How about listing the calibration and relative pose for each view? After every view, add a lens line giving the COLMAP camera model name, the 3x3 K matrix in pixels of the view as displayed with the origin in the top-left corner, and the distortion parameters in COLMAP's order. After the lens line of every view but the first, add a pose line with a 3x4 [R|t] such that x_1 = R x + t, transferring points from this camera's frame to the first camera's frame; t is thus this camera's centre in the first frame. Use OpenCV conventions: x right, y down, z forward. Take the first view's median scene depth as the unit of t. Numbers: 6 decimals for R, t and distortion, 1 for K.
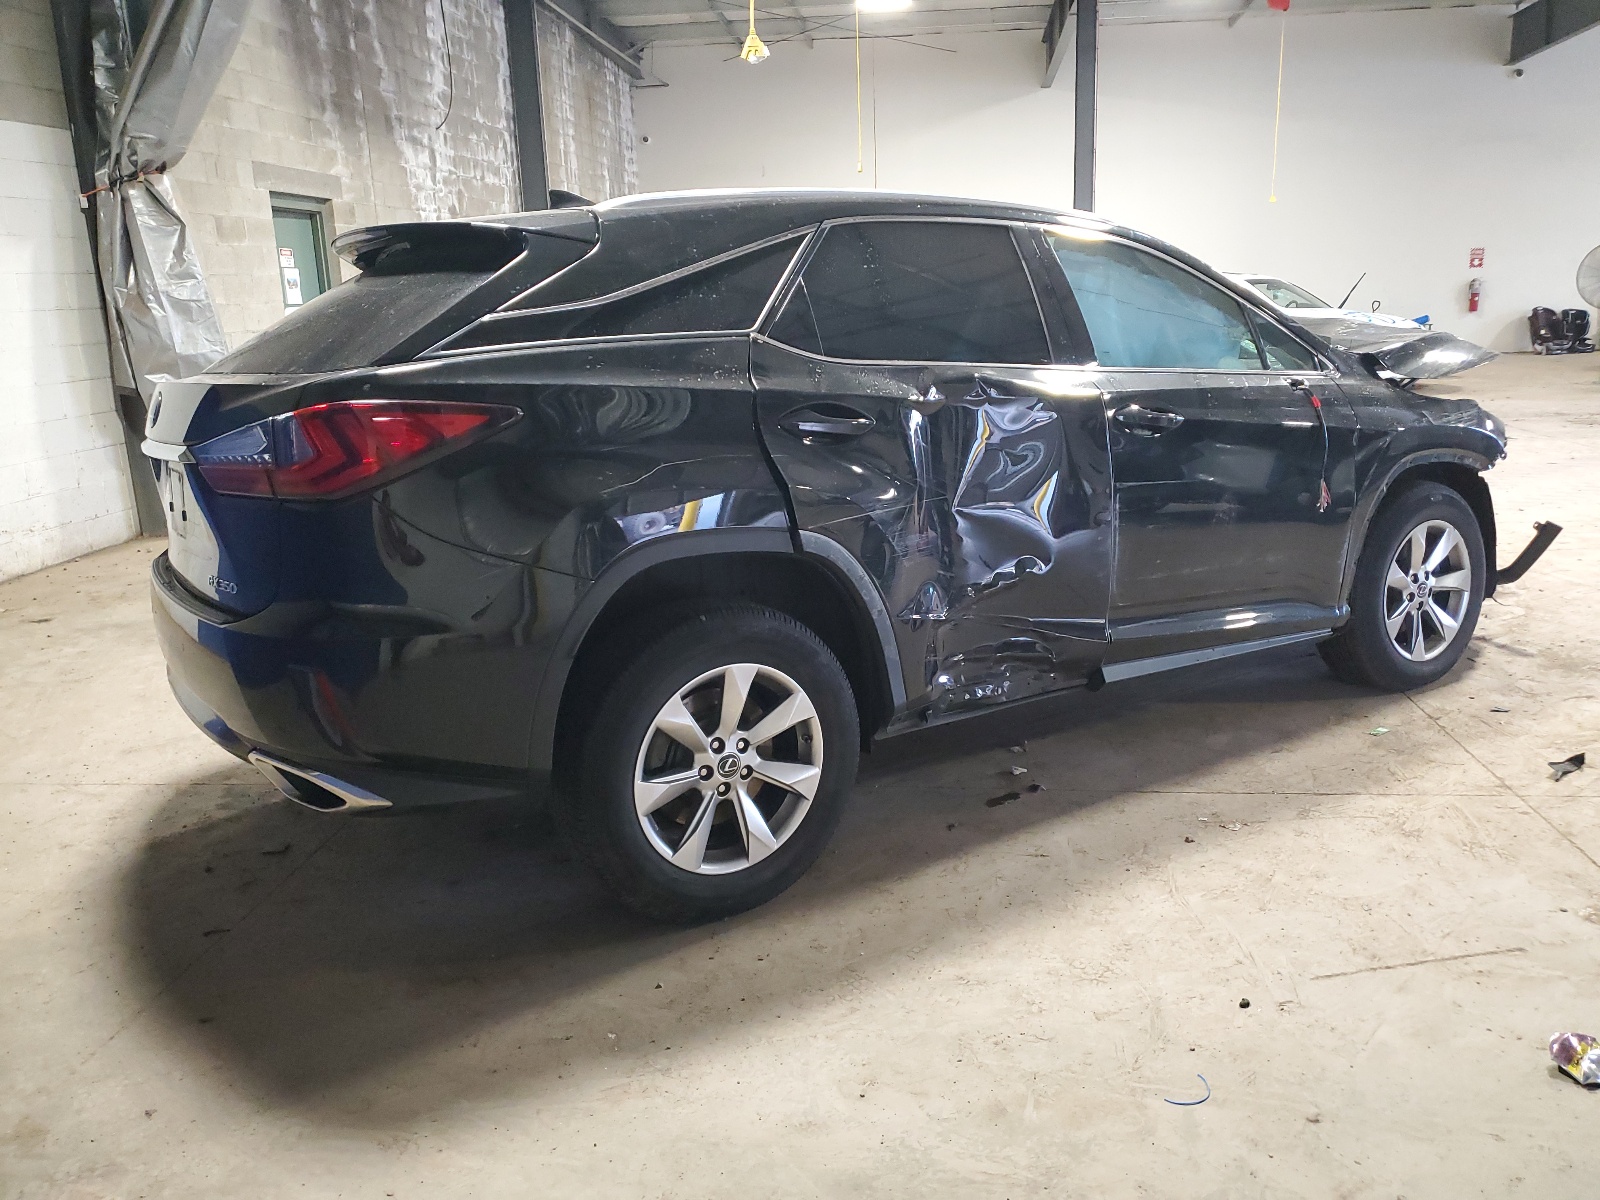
lens RADIAL K [[1225.3, 0, 800.0], [0, 1225.3, 600.0], [0, 0, 1]] dist [0.007780, 0.004516]
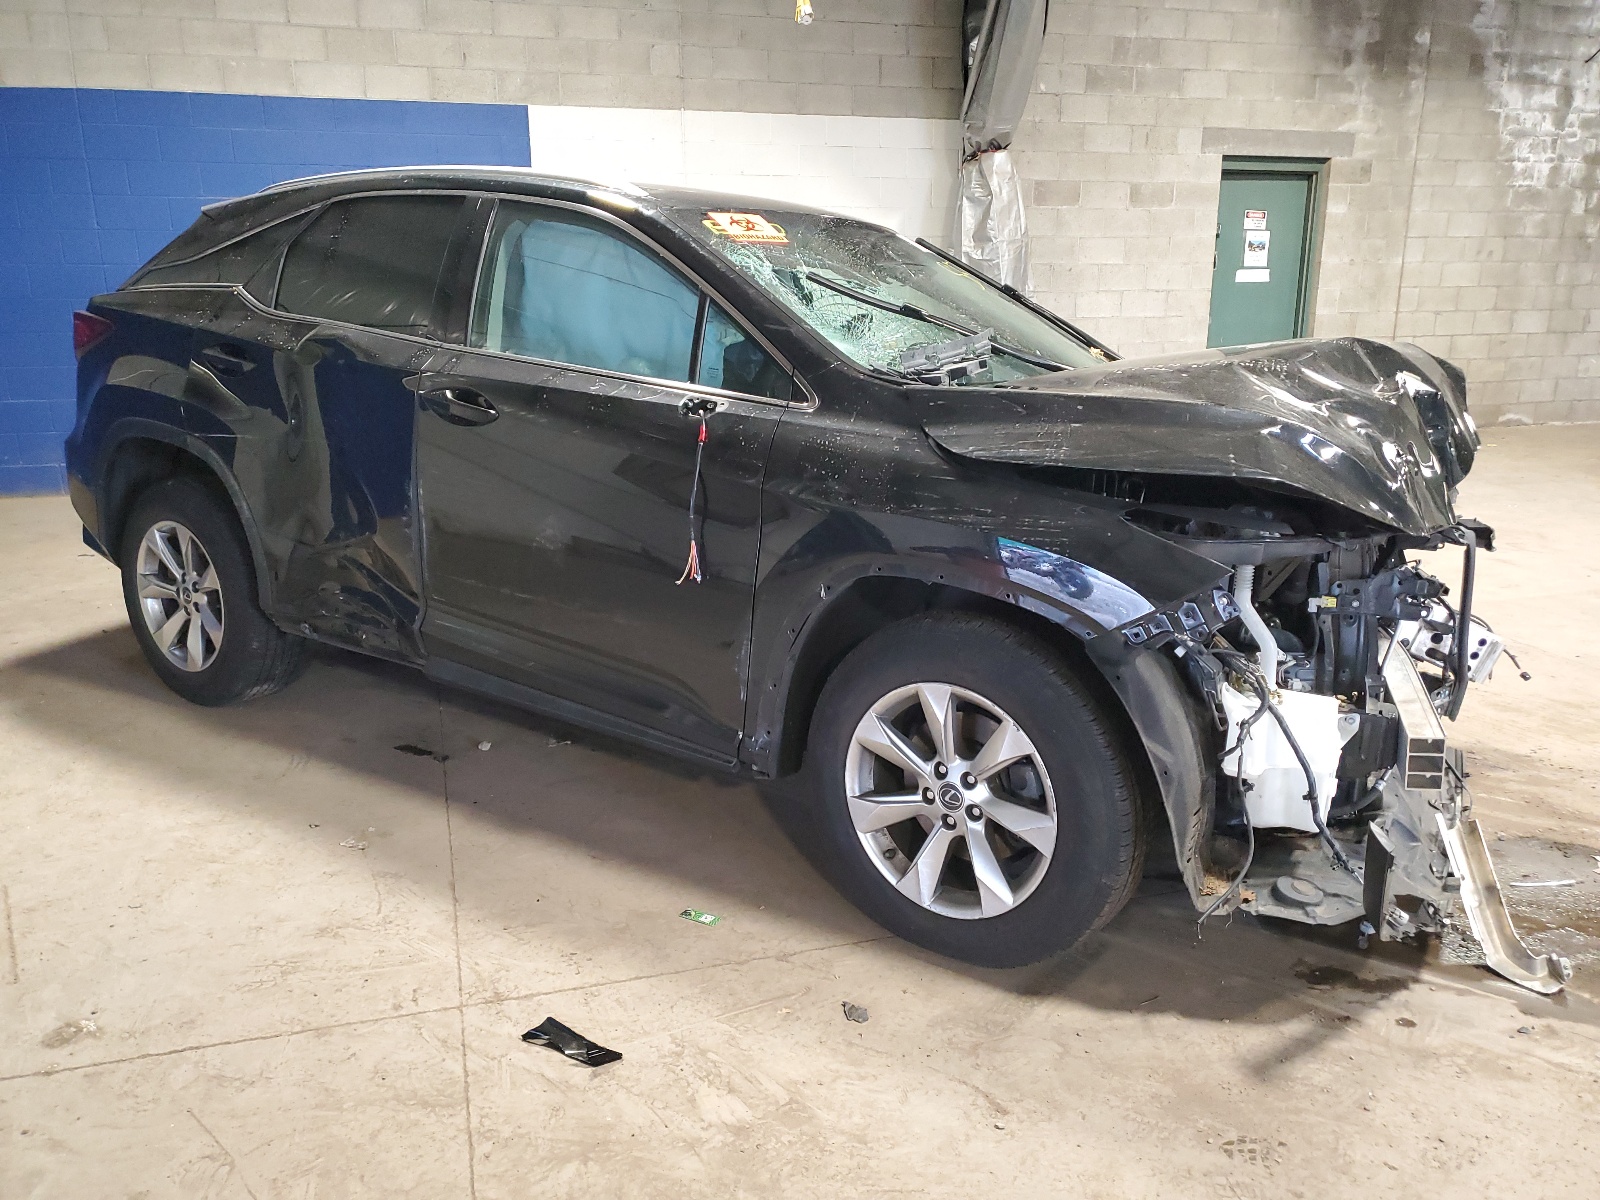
lens RADIAL K [[1212.6, 0, 800.0], [0, 1212.6, 600.0], [0, 0, 1]] dist [0.002821, 0.000866]
pose [[0.403023, 0.266529, -0.875520, 0.428976], [-0.235880, 0.954584, 0.182017, -0.082932], [0.884270, 0.133161, 0.447588, 0.295865]]
